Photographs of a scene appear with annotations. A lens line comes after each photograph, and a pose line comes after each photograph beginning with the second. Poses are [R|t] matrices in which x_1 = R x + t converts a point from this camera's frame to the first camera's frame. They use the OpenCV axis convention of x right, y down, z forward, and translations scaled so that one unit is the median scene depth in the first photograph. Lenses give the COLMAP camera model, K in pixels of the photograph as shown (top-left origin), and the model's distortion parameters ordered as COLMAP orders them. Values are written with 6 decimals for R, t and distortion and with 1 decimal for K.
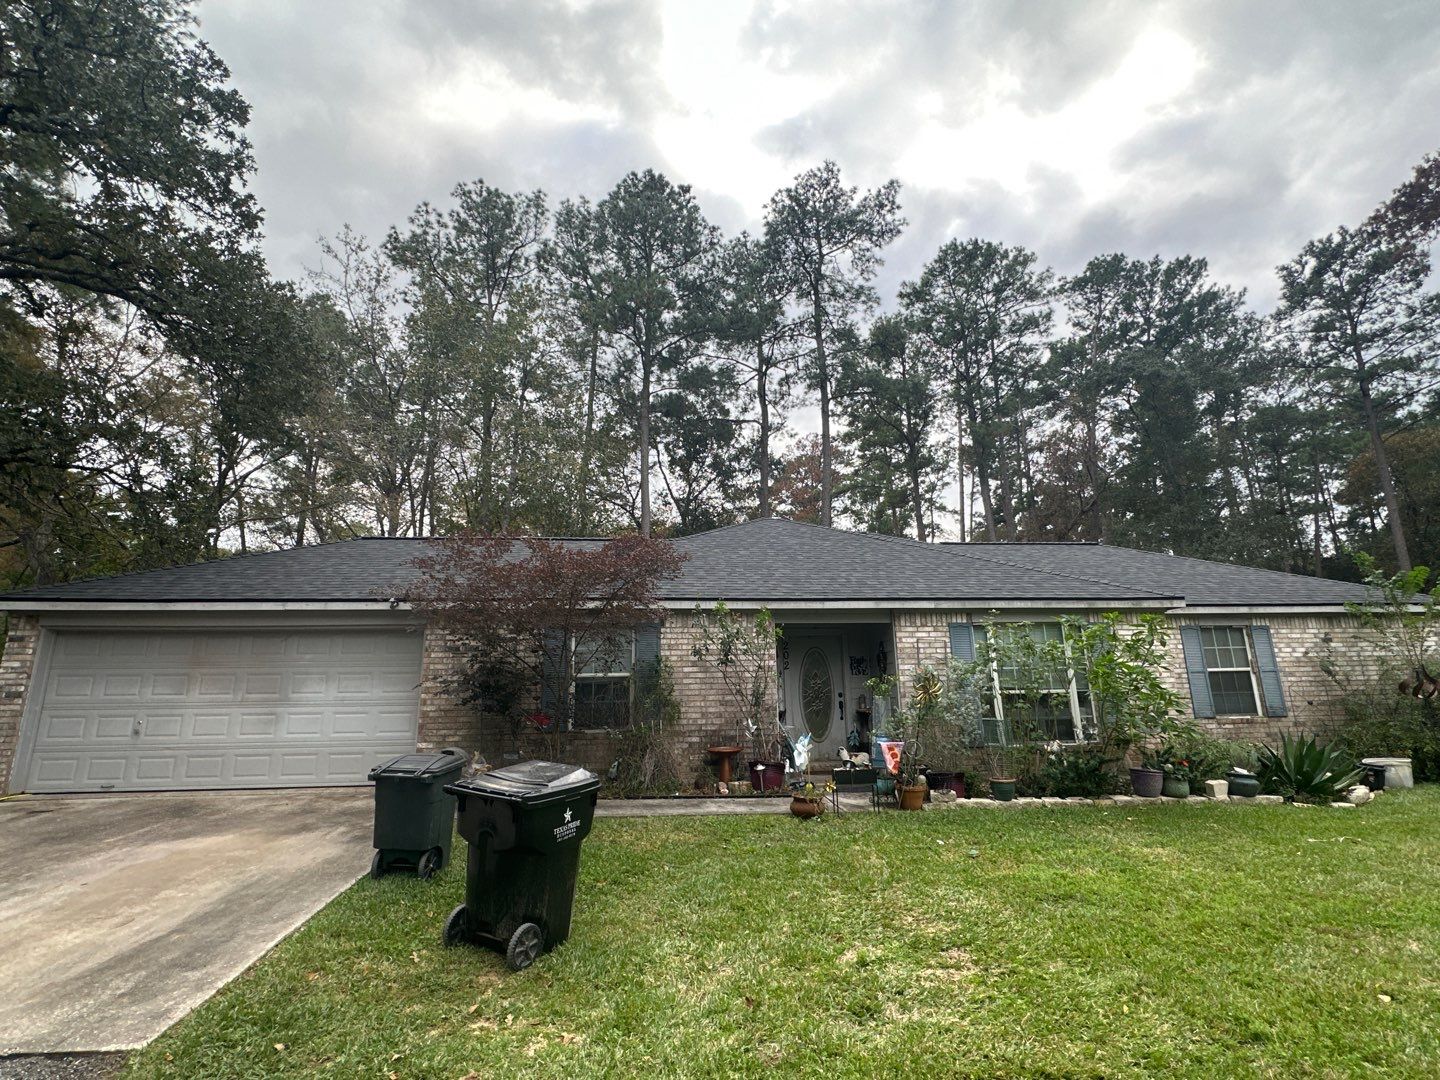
lens RADIAL K [[570.6, 0, 723.7], [0, 570.6, 547.0], [0, 0, 1]] dist [-0.000936, -0.000363]
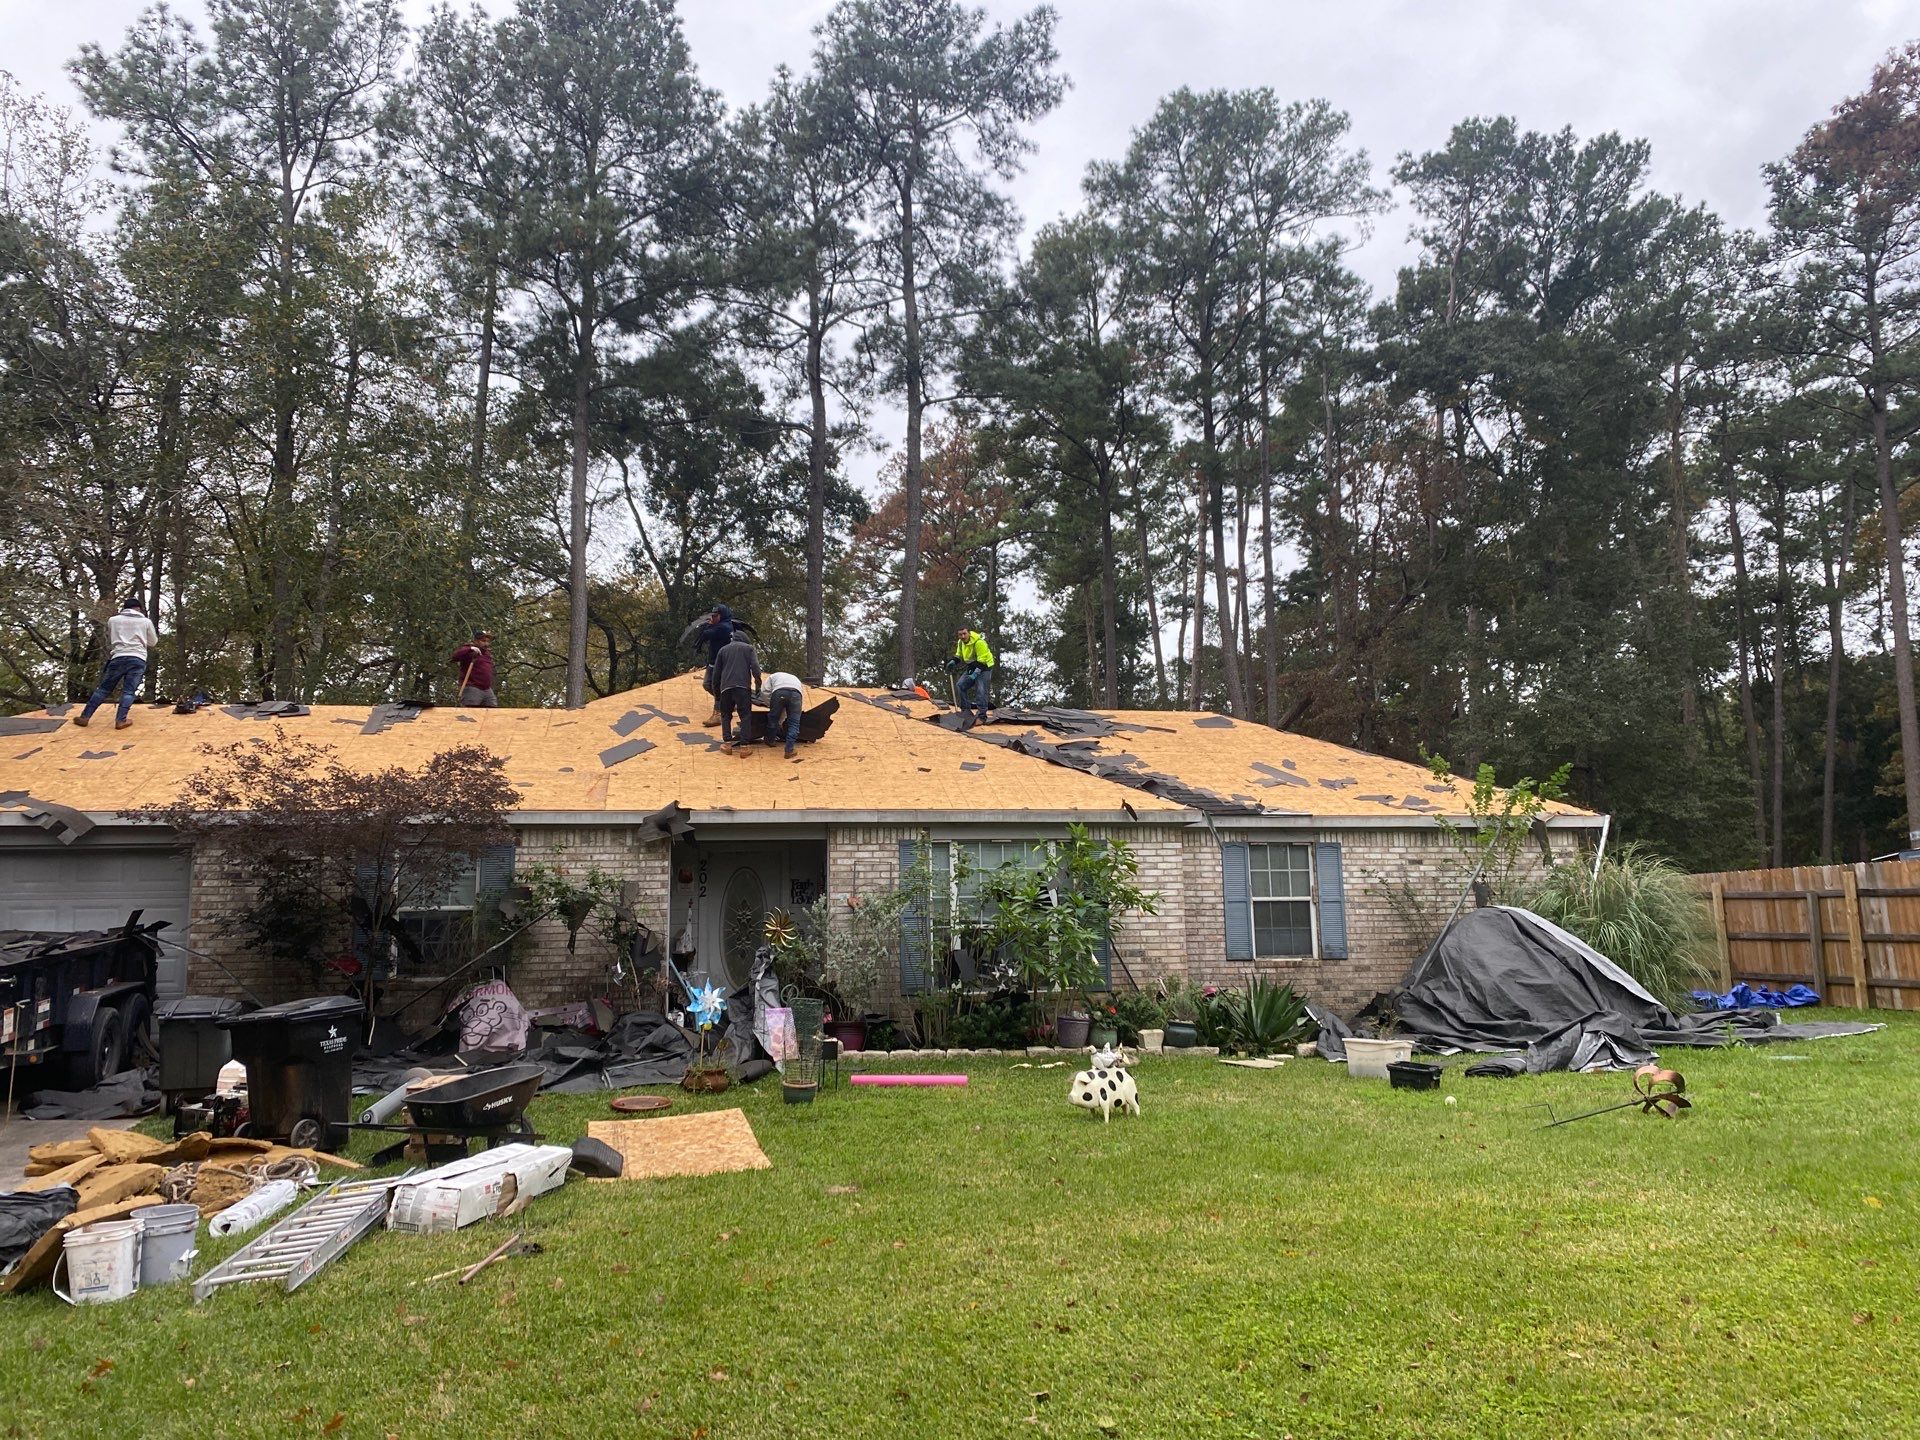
lens RADIAL K [[1273.2, 0, 960.0], [0, 1273.2, 685.1], [0, 0, 1]] dist [0.009327, -0.000393]
pose [[0.996704, 0.018052, 0.079087, 0.118501], [-0.024281, 0.996616, 0.078524, -0.076288], [-0.077402, -0.080186, 0.993770, -0.252908]]
